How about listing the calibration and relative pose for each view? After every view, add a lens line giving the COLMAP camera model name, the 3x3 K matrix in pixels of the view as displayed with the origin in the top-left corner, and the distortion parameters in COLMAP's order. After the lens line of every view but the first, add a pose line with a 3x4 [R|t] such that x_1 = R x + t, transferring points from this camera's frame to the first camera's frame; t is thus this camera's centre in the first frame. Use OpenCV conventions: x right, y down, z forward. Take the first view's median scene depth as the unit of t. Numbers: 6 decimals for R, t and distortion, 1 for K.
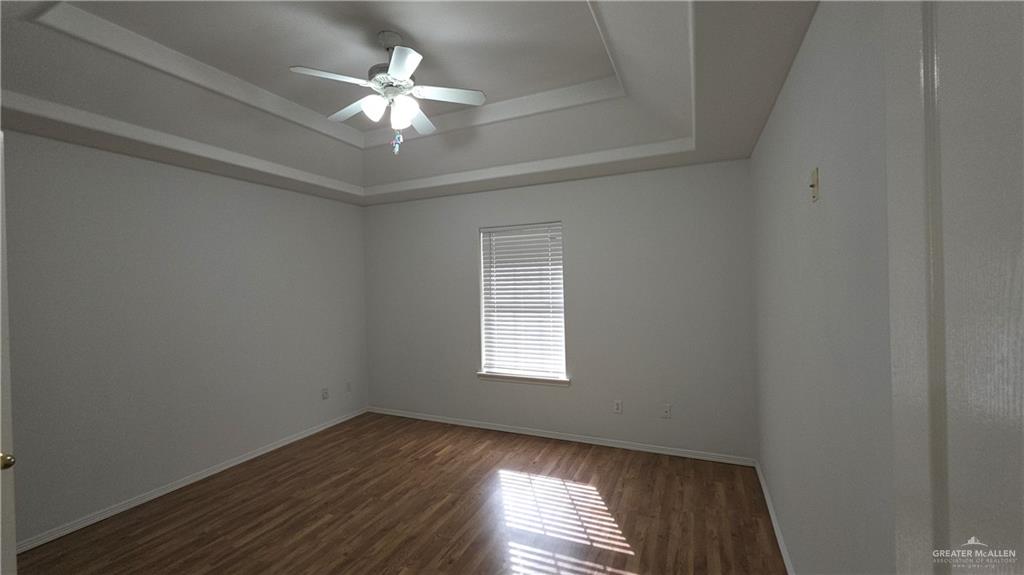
lens RADIAL K [[407.6, 0, 512.0], [0, 407.6, 287.5], [0, 0, 1]] dist [-0.000063, -0.000136]
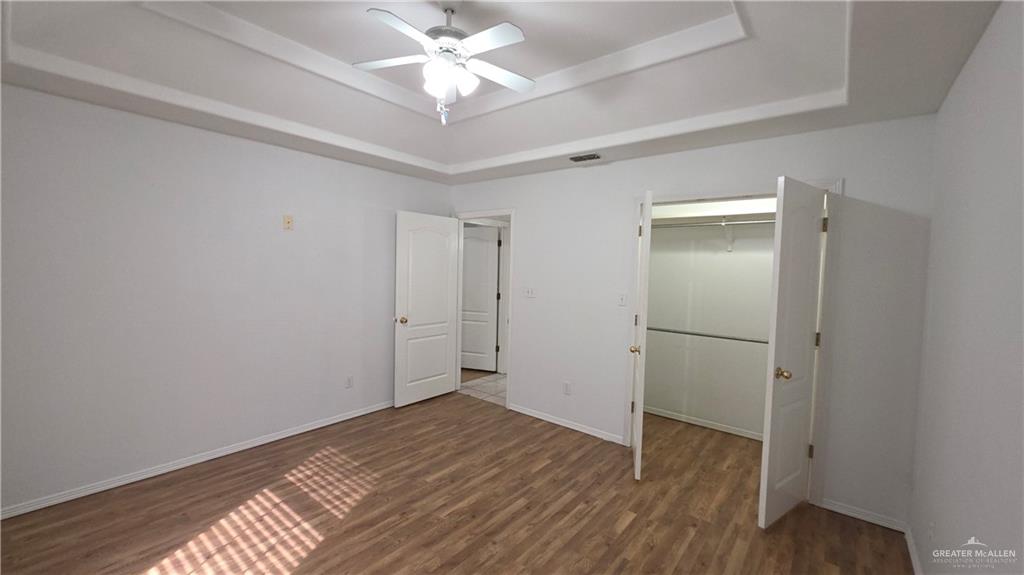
lens RADIAL K [[407.6, 0, 512.0], [0, 407.6, 287.5], [0, 0, 1]] dist [-0.000063, -0.000136]
pose [[-0.967717, -0.018396, 0.251368, -0.647026], [-0.004956, 0.998529, 0.053996, -0.010780], [-0.251991, 0.051007, -0.966384, 1.800192]]
